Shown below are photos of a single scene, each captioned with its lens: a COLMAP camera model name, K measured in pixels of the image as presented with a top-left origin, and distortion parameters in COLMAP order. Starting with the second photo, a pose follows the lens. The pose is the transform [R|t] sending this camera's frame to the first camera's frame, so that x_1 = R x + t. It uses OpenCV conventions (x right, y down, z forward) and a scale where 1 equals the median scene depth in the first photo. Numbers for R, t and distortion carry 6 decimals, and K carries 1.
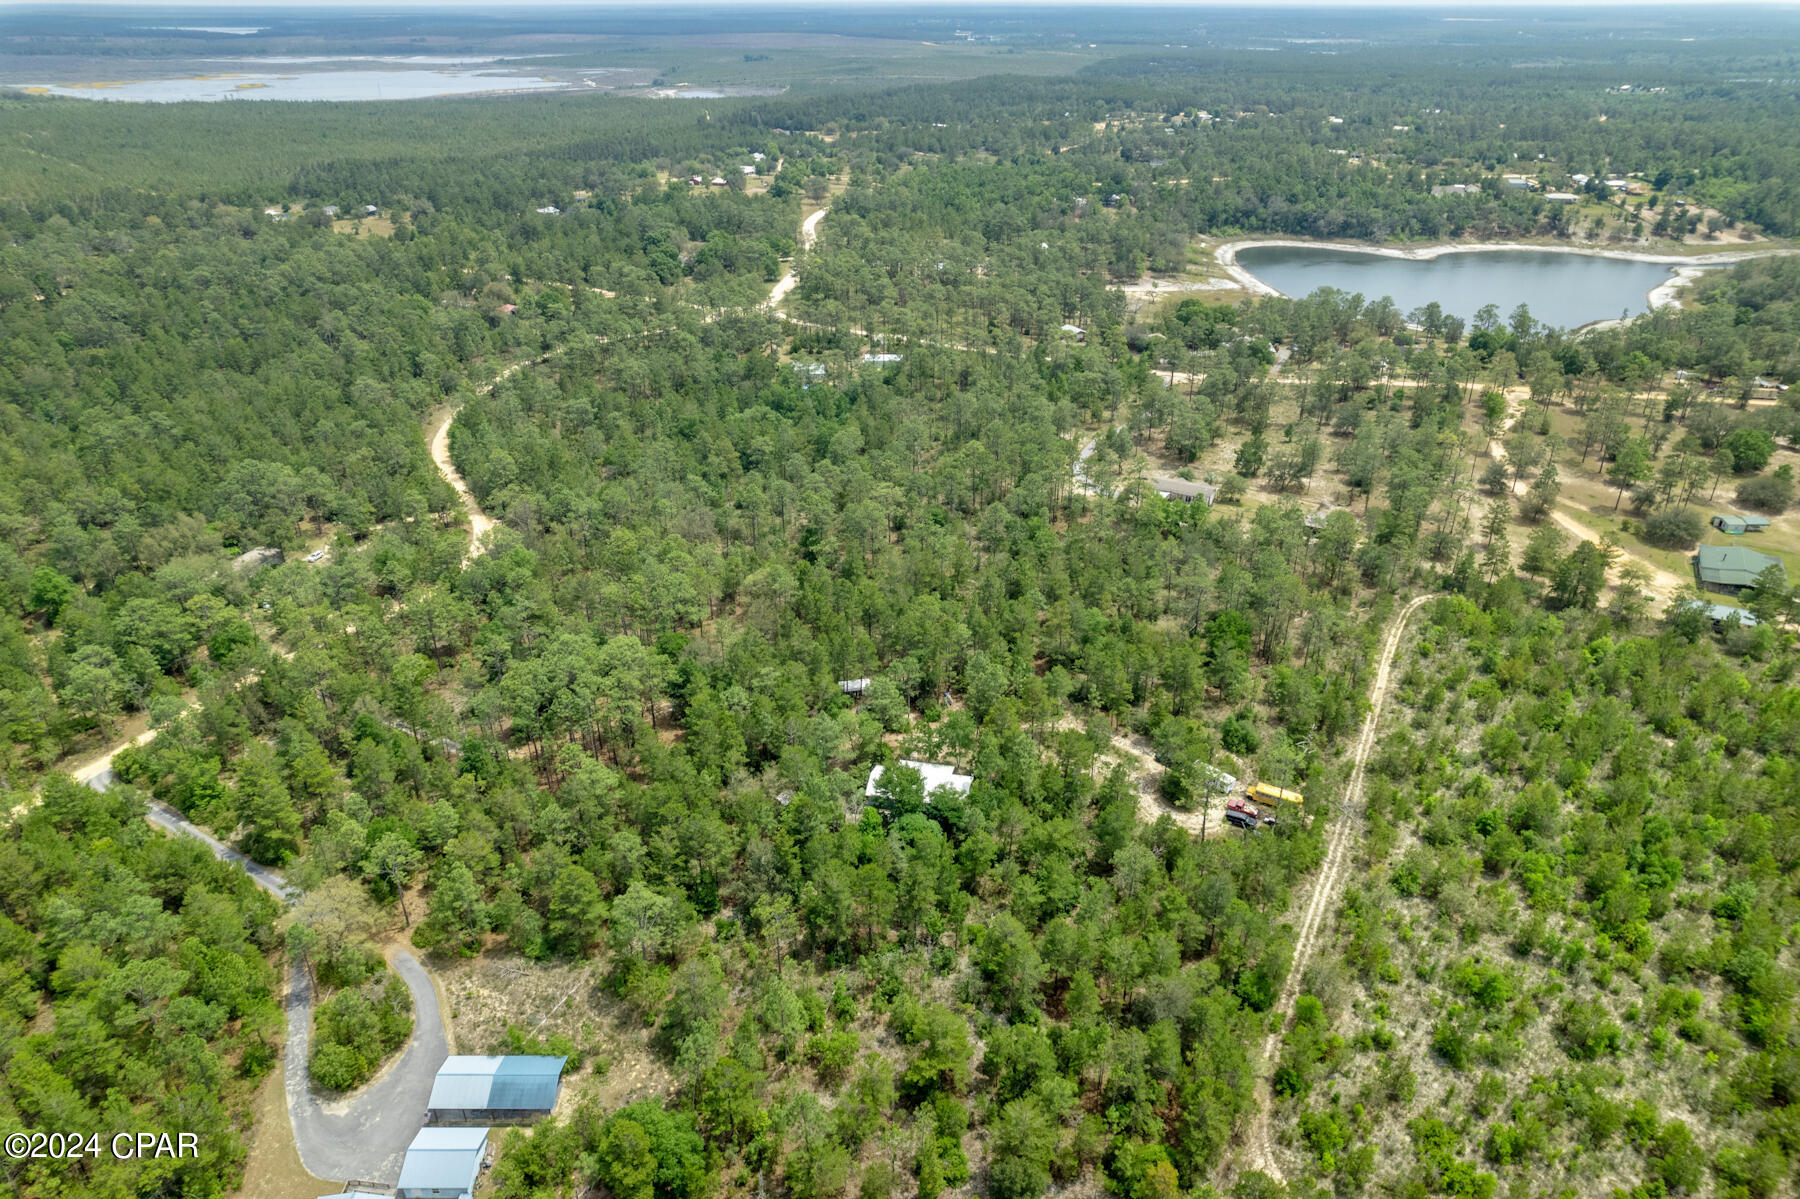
lens RADIAL K [[1177.2, 0, 900.0], [0, 1177.2, 599.5], [0, 0, 1]] dist [-0.091148, 0.086341]
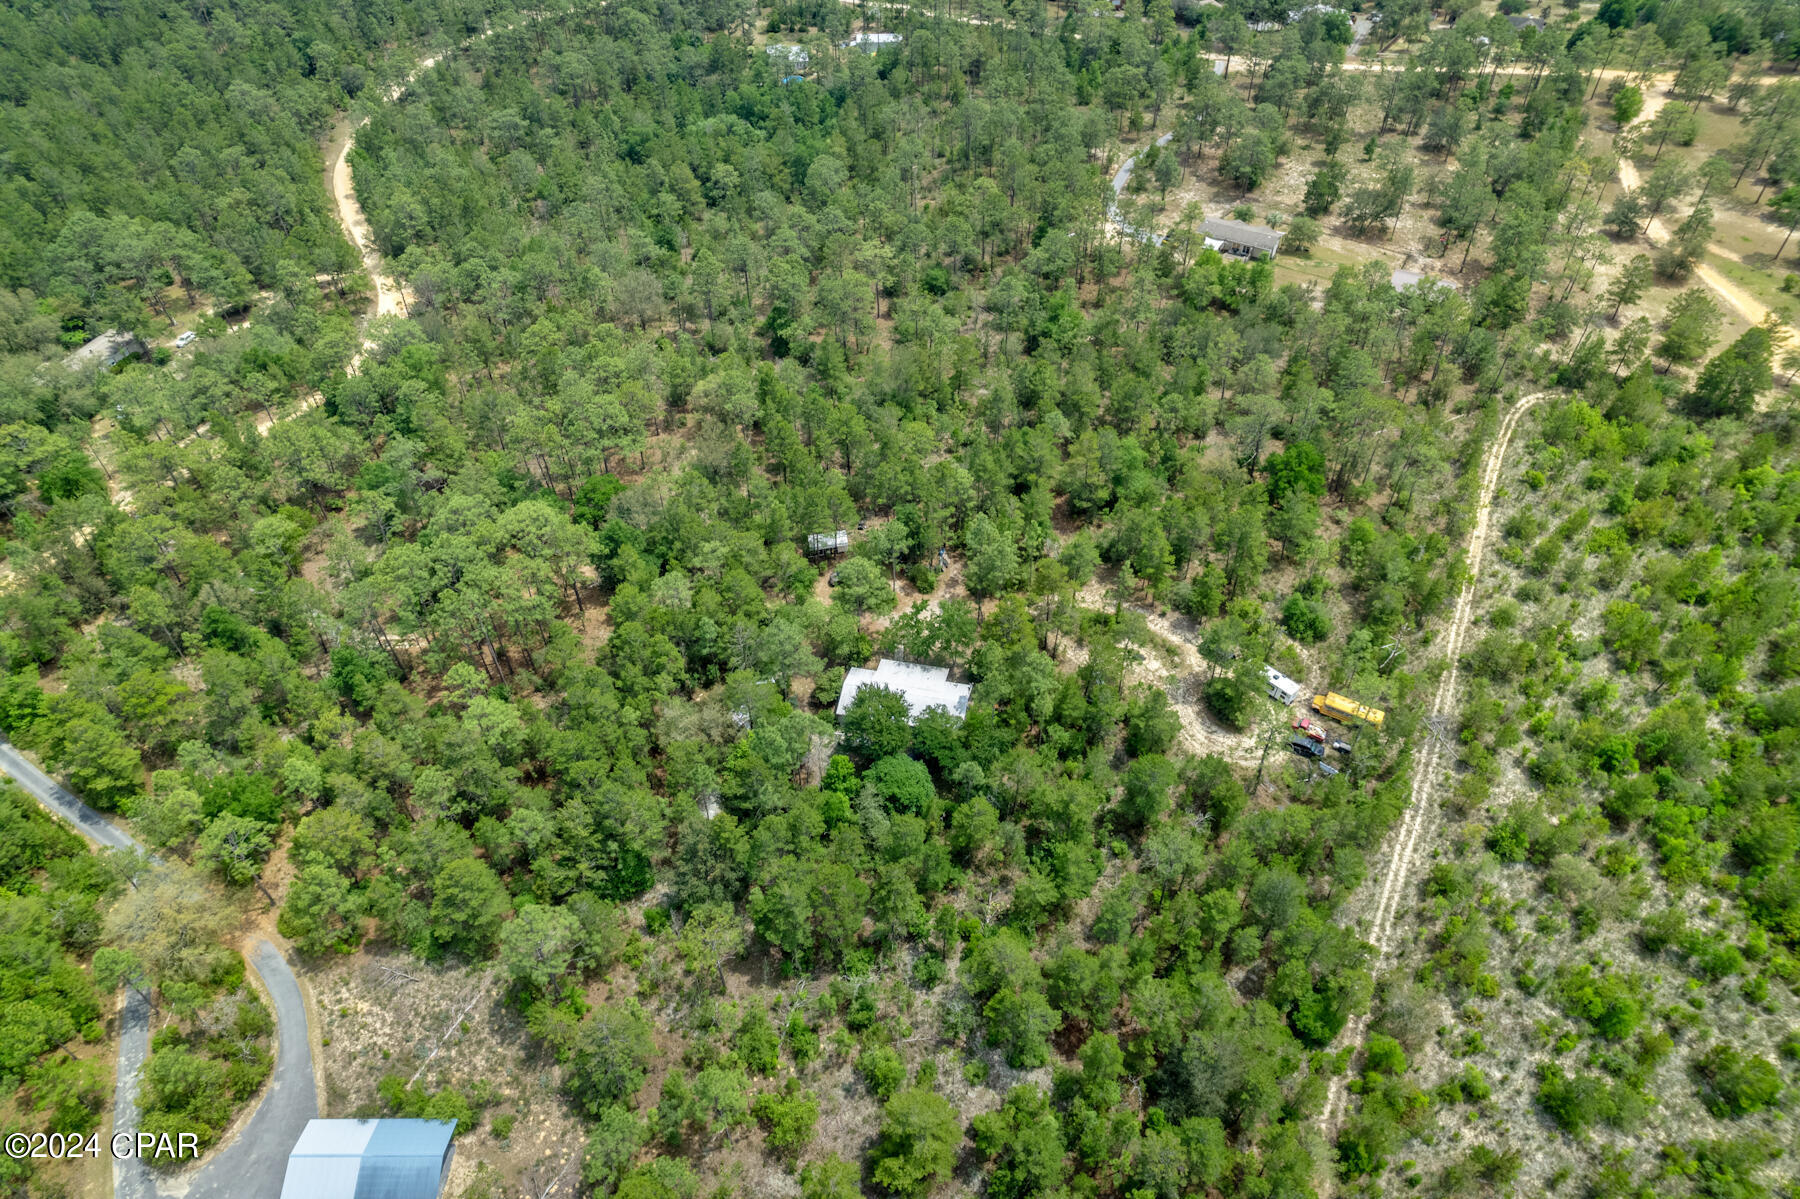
lens RADIAL K [[1177.2, 0, 900.0], [0, 1177.2, 599.5], [0, 0, 1]] dist [-0.091148, 0.086341]
pose [[0.999932, -0.002097, -0.011498, 0.021963], [0.005227, 0.960139, 0.279474, -0.125027], [0.010454, -0.279515, 0.960084, 0.239442]]
